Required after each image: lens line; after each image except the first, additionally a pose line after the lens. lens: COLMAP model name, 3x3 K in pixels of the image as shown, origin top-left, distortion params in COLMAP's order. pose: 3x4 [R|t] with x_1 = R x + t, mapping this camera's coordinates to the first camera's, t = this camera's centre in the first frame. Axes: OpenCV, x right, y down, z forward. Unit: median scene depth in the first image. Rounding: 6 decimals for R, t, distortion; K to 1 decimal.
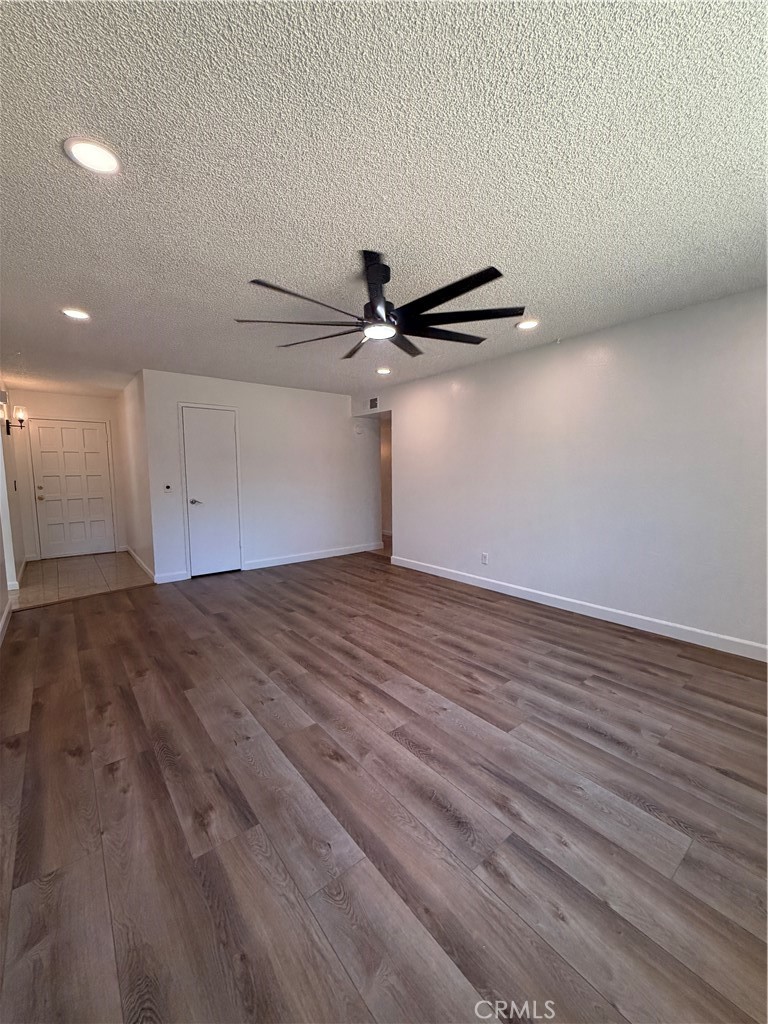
lens RADIAL K [[404.1, 0, 384.1], [0, 404.1, 514.2], [0, 0, 1]] dist [-0.007825, 0.000142]
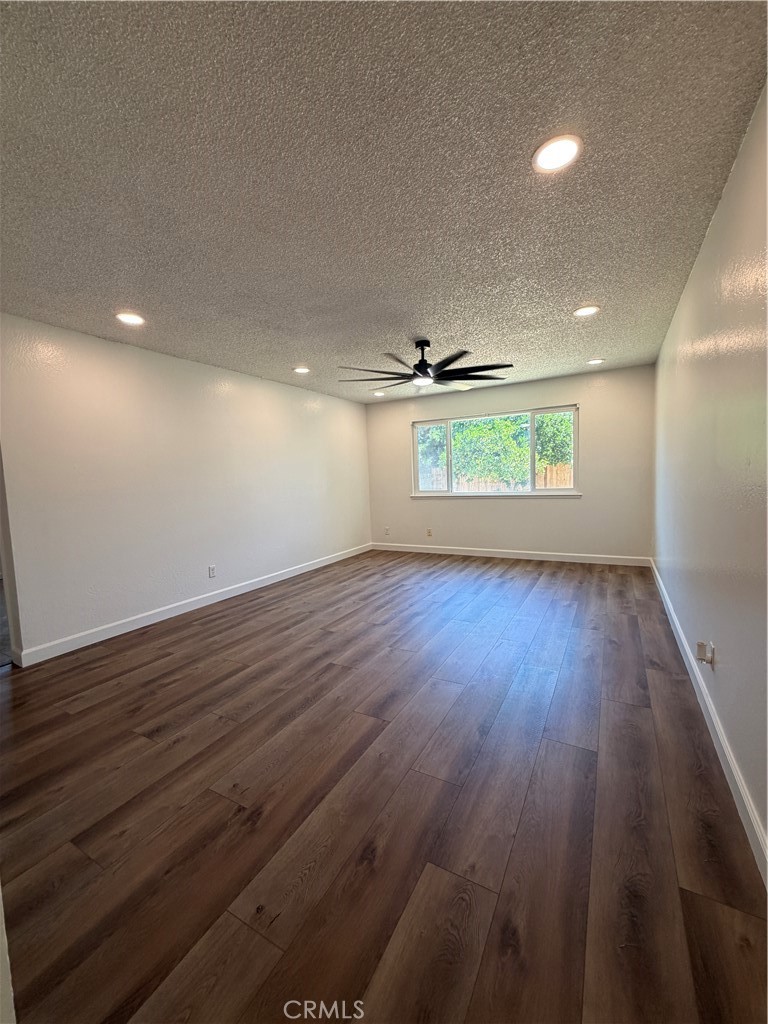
lens RADIAL K [[404.1, 0, 383.7], [0, 404.1, 508.8], [0, 0, 1]] dist [-0.007825, 0.000142]
pose [[-0.364150, -0.056813, 0.929606, -0.930813], [0.135876, 0.984217, 0.113377, -0.105068], [-0.921375, 0.167597, -0.350683, 1.136243]]
